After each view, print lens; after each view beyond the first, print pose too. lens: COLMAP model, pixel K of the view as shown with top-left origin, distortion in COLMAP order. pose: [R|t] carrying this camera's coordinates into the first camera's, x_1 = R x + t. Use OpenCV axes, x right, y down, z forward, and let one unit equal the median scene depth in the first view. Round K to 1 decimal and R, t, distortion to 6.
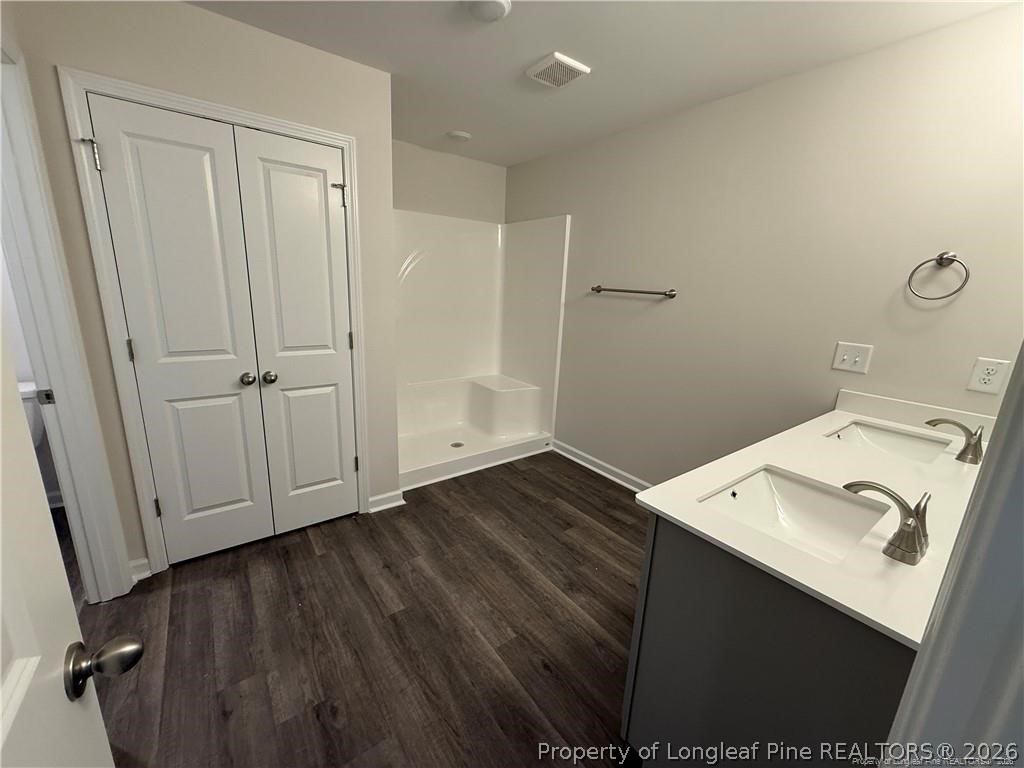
lens RADIAL K [[408.4, 0, 509.6], [0, 408.4, 382.2], [0, 0, 1]] dist [0.001756, 0.000455]
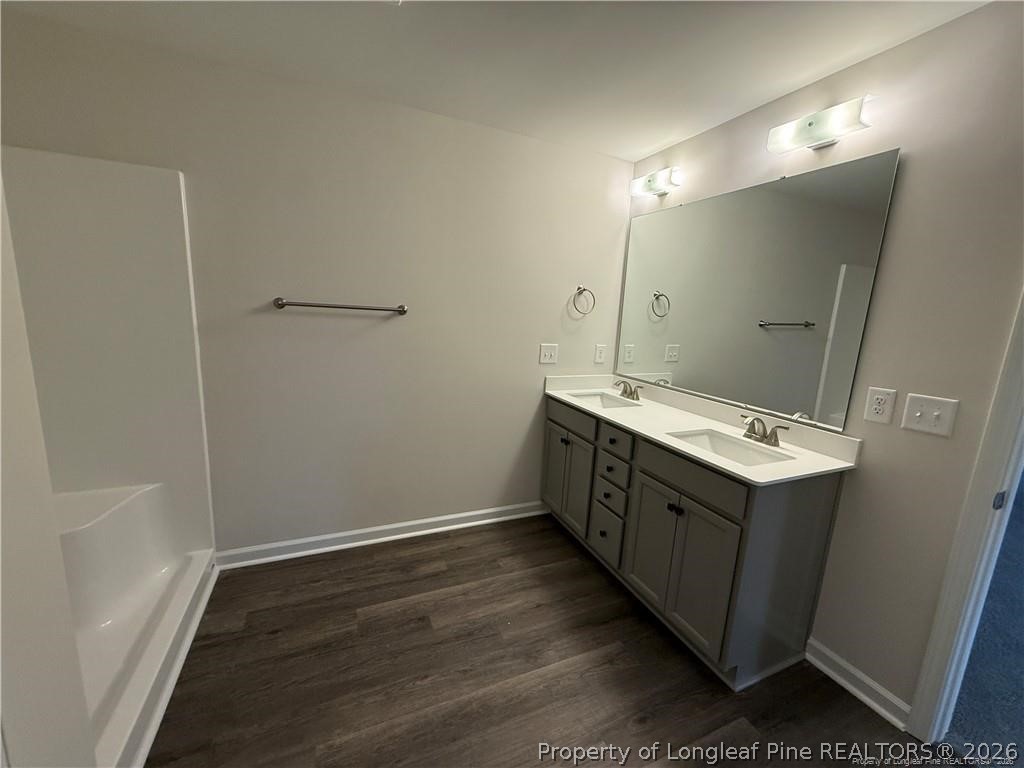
lens RADIAL K [[408.4, 0, 509.6], [0, 408.4, 382.2], [0, 0, 1]] dist [0.001756, 0.000455]
pose [[0.228537, -0.203334, 0.952064, -0.453883], [0.190171, 0.968430, 0.161180, -0.169753], [-0.954780, 0.144219, 0.259990, 0.589435]]
